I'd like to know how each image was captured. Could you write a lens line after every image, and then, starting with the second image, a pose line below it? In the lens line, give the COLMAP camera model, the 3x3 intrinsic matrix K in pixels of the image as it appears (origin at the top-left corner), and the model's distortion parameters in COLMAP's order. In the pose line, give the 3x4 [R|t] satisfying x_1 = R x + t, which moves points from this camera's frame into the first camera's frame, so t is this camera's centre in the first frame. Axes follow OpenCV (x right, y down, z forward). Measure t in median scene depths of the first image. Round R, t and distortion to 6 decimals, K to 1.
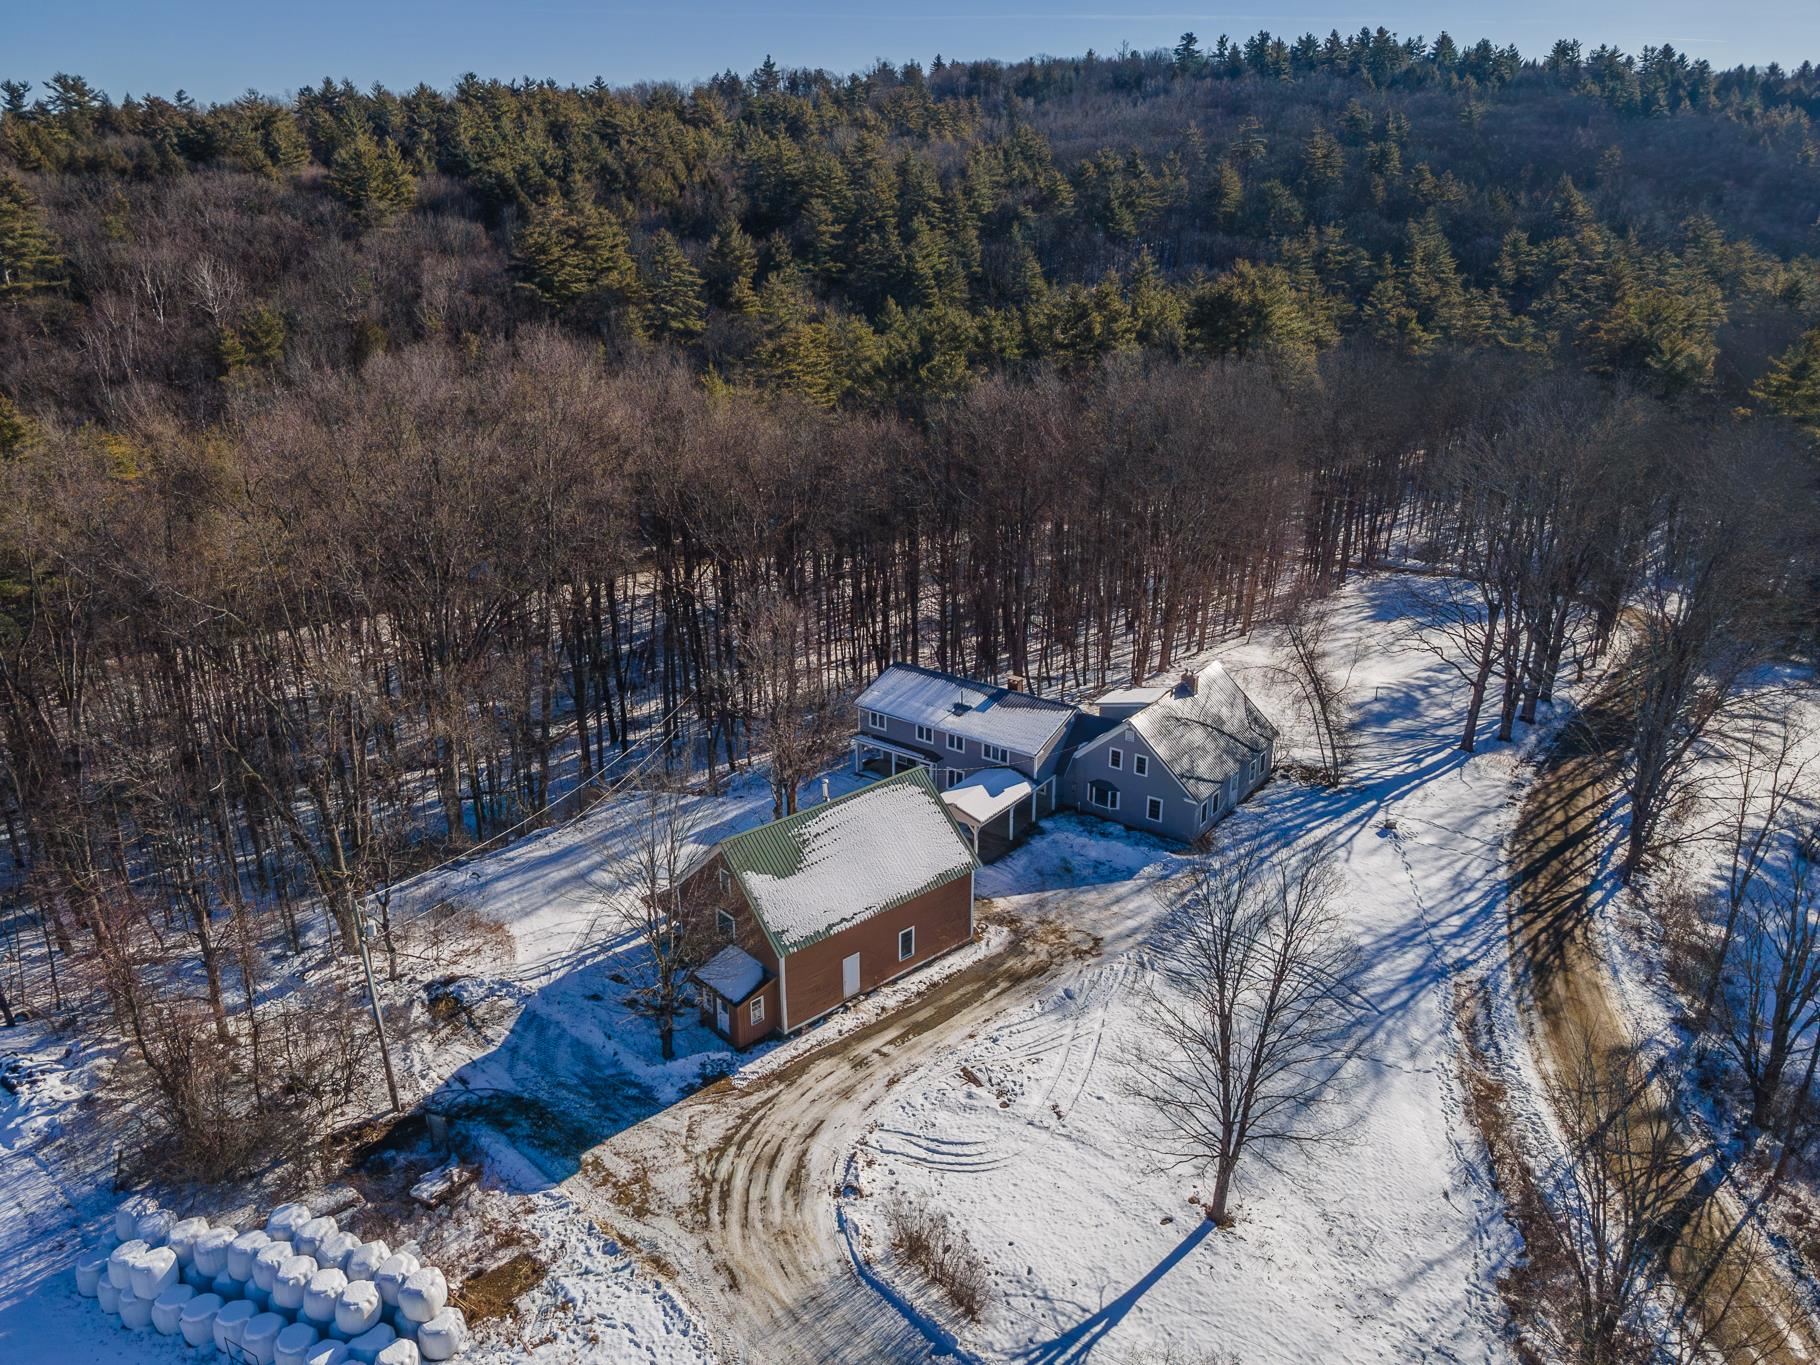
lens RADIAL K [[1244.4, 0, 907.4], [0, 1244.4, 680.5], [0, 0, 1]] dist [0.047261, -0.008610]
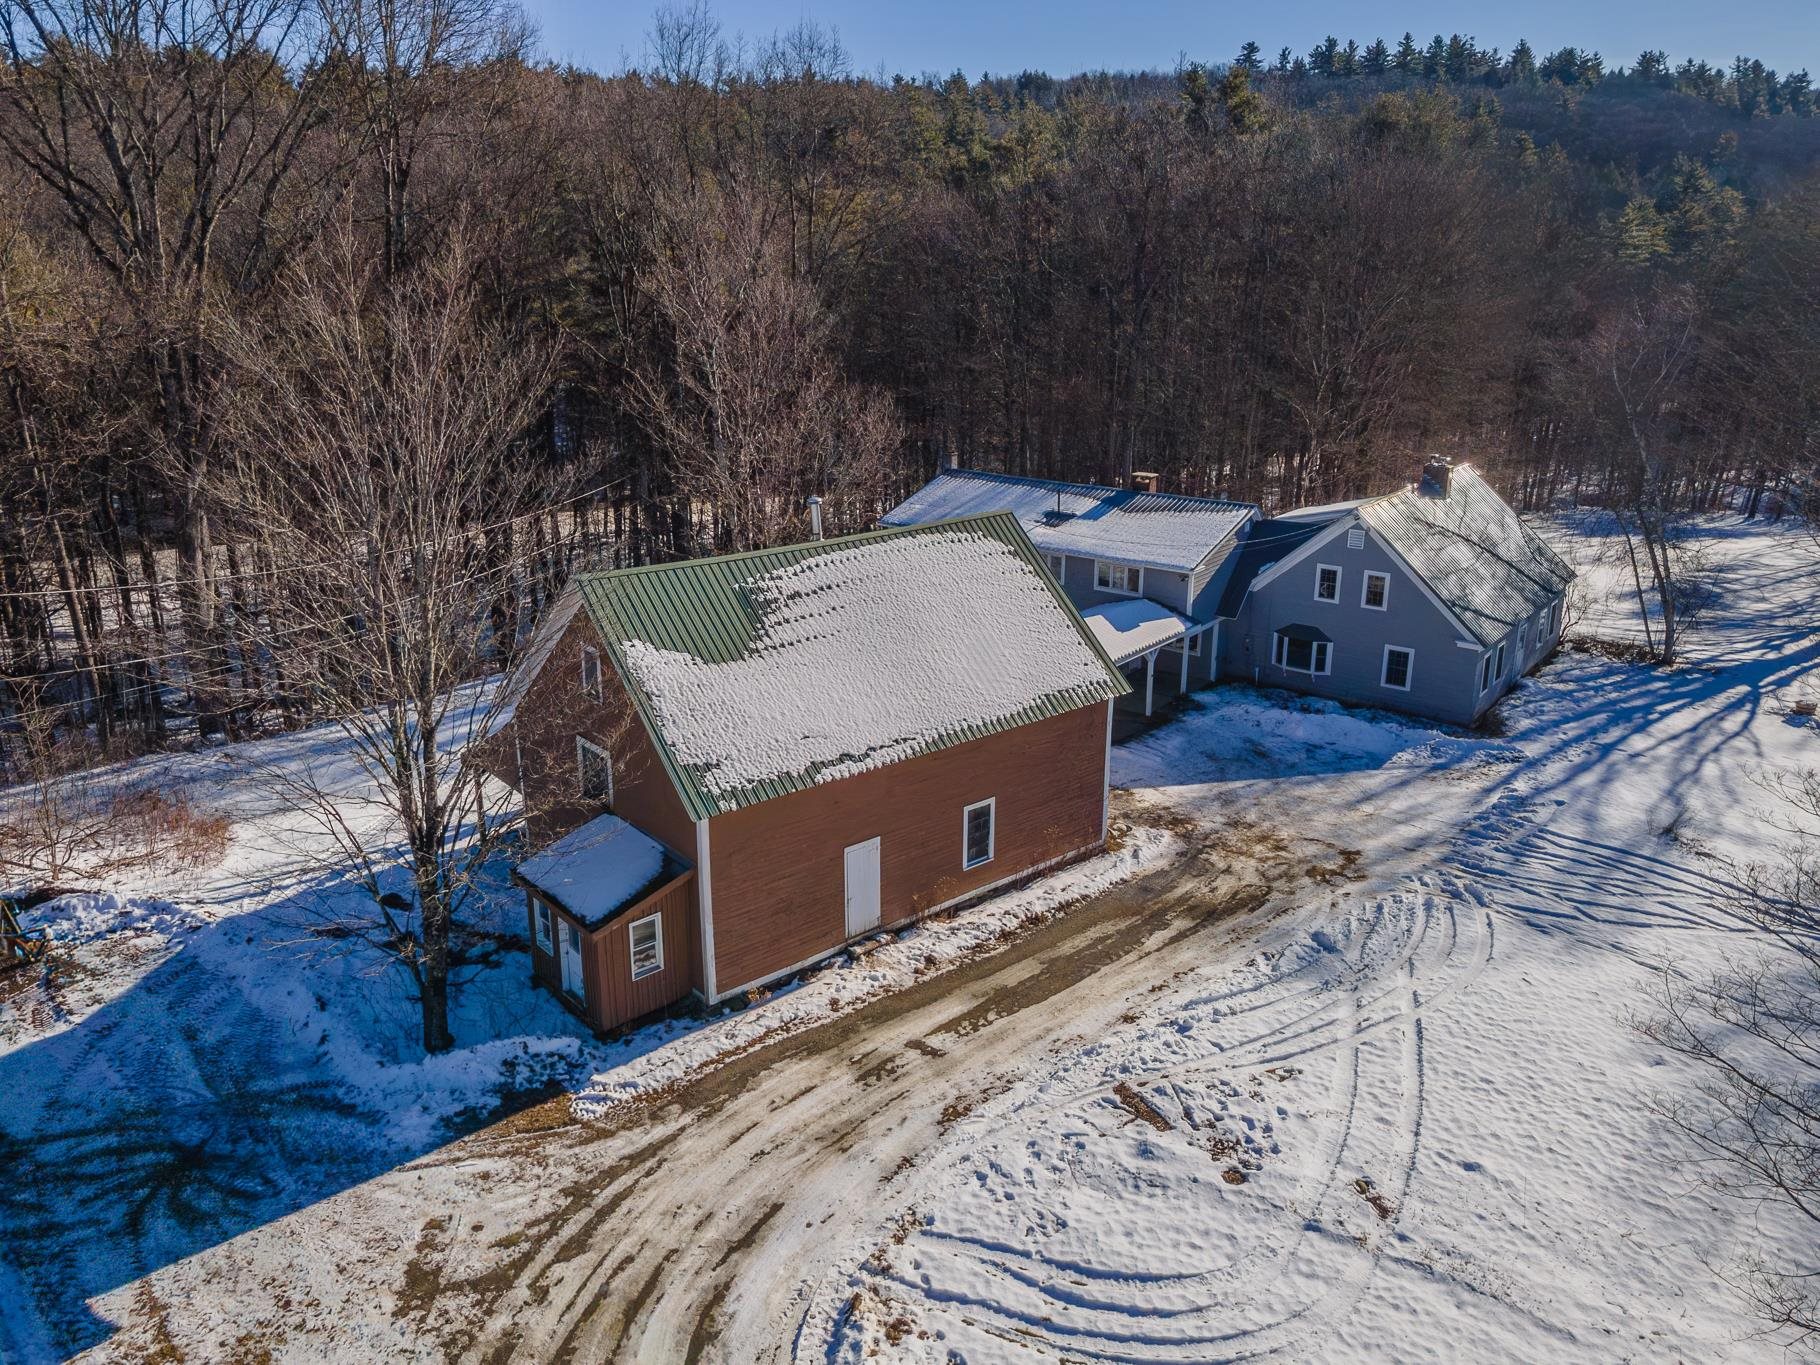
lens RADIAL K [[1244.4, 0, 905.0], [0, 1244.4, 670.3], [0, 0, 1]] dist [0.047261, -0.008610]
pose [[0.999415, 0.008915, -0.033017, -0.013852], [-0.011039, 0.997843, -0.064712, 0.178817], [0.032369, 0.065038, 0.997358, 0.510797]]
